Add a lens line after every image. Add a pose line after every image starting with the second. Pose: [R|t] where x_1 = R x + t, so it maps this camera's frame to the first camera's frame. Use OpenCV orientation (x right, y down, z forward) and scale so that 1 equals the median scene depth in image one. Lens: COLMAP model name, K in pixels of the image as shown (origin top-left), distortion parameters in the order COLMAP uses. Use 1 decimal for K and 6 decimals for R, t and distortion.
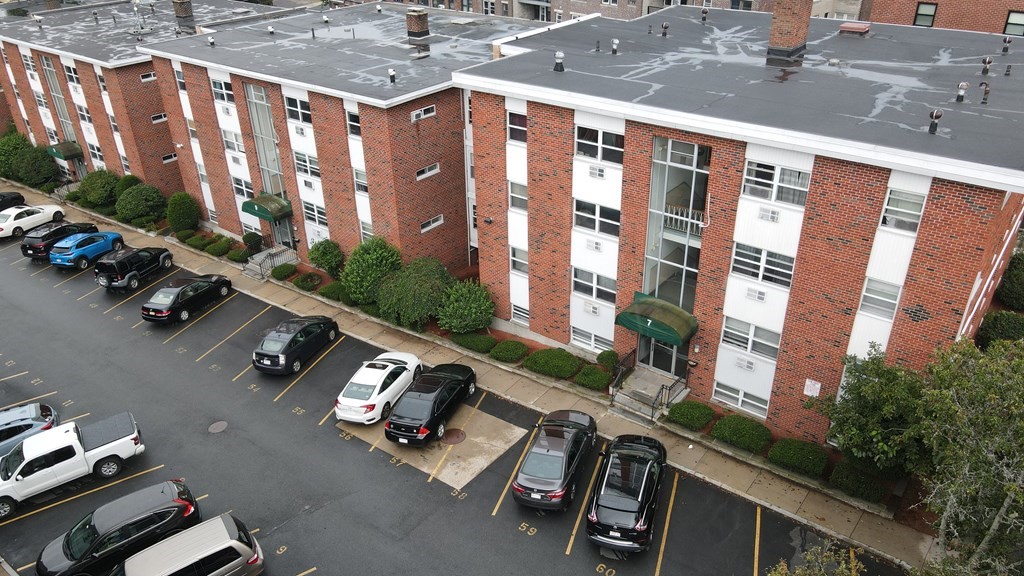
lens RADIAL K [[768.4, 0, 512.0], [0, 768.4, 288.0], [0, 0, 1]] dist [0.008370, 0.005504]
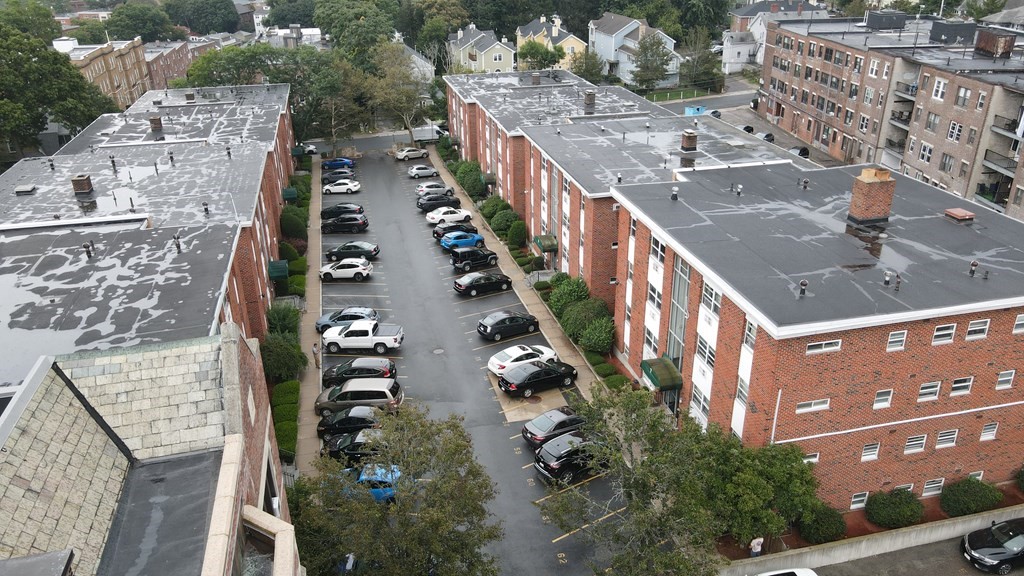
lens RADIAL K [[768.4, 0, 512.0], [0, 768.4, 288.0], [0, 0, 1]] dist [0.008370, 0.005504]
pose [[0.778920, 0.271863, -0.565131, 0.715195], [-0.305772, 0.951415, 0.036245, -0.074536], [0.547528, 0.144569, 0.824204, -0.389943]]
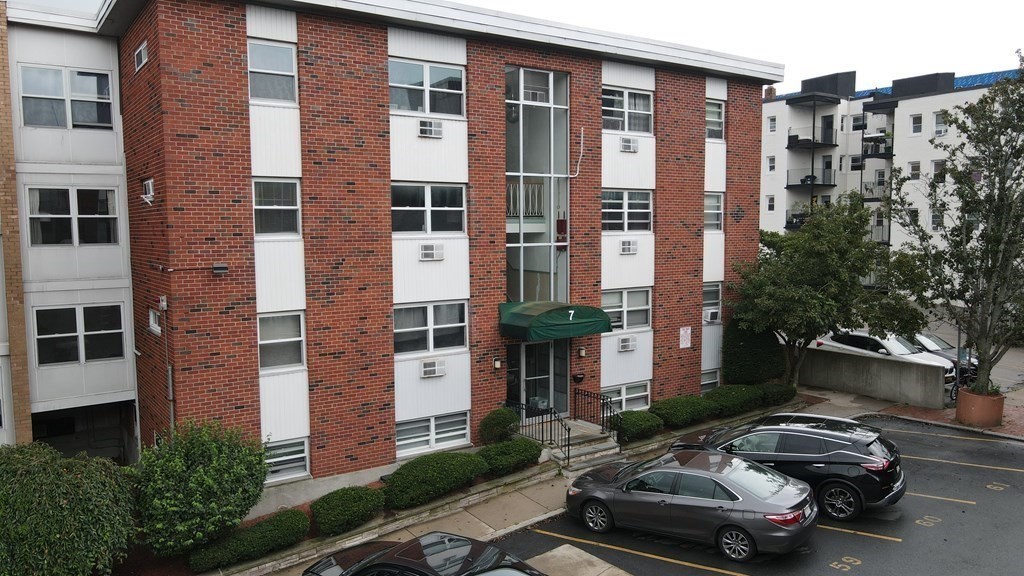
lens RADIAL K [[768.4, 0, 512.0], [0, 768.4, 288.0], [0, 0, 1]] dist [0.008370, 0.005504]
pose [[0.294102, -0.058305, 0.953994, -0.474790], [0.464470, 0.881071, -0.089341, 0.056238], [-0.835327, 0.469377, 0.286206, 0.771965]]
